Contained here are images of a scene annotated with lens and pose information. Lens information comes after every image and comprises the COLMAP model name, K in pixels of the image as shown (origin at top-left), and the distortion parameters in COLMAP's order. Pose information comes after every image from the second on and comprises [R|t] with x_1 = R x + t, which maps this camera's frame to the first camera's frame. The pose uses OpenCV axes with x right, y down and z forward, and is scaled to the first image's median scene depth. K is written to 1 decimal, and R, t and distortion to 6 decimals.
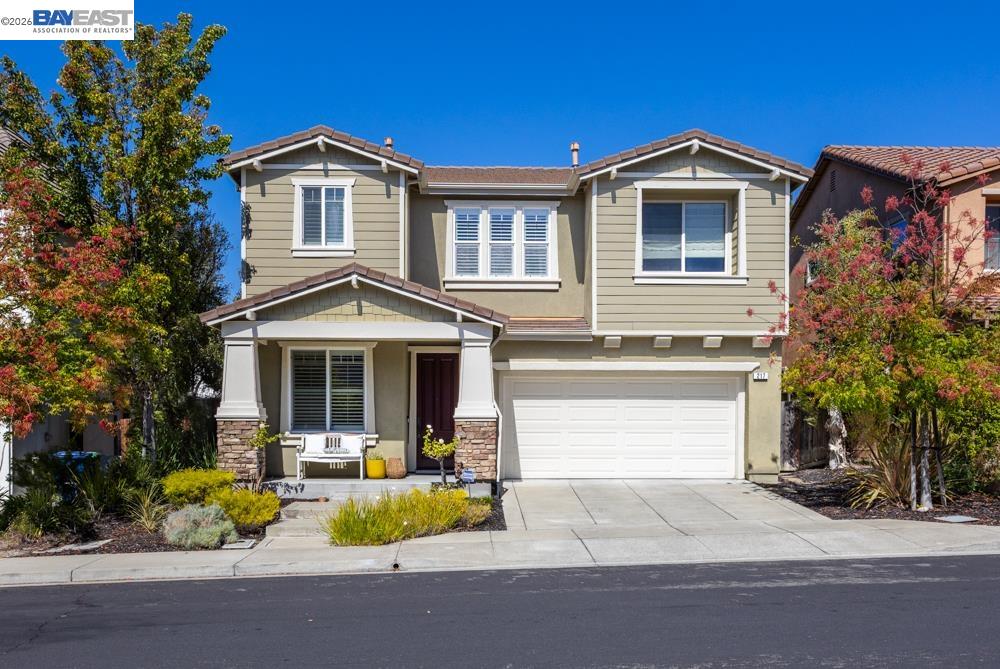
lens RADIAL K [[781.7, 0, 498.7], [0, 781.7, 455.0], [0, 0, 1]] dist [0.008729, 0.003354]
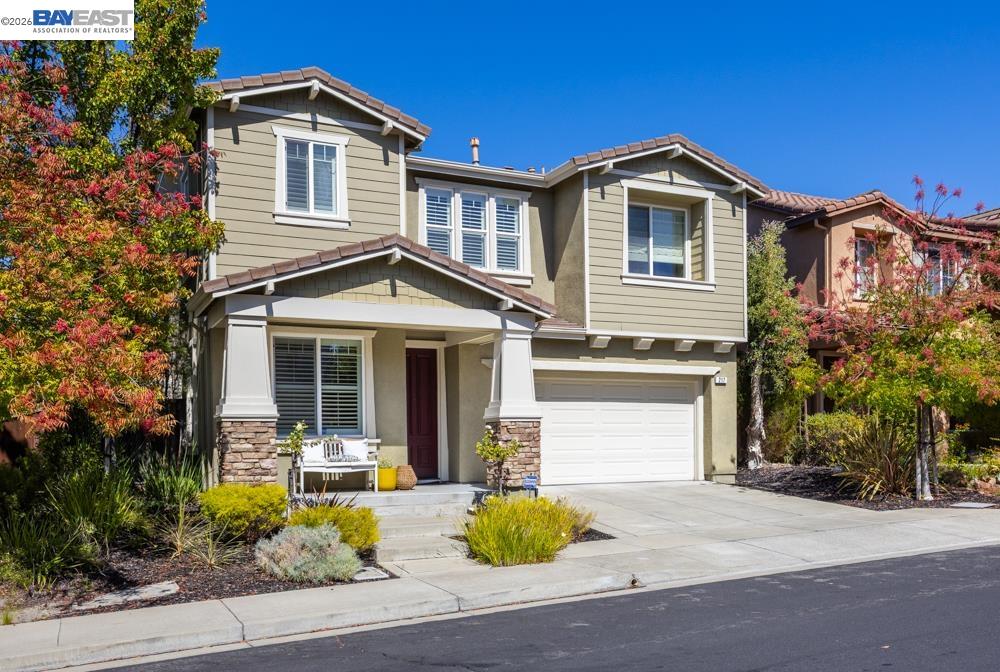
lens RADIAL K [[781.7, 0, 498.7], [0, 781.7, 456.5], [0, 0, 1]] dist [0.008729, 0.003354]
pose [[0.927817, -0.018419, 0.372580, -0.352097], [0.025837, 0.999555, -0.014927, 0.008696], [-0.372139, 0.023476, 0.927880, 0.160367]]
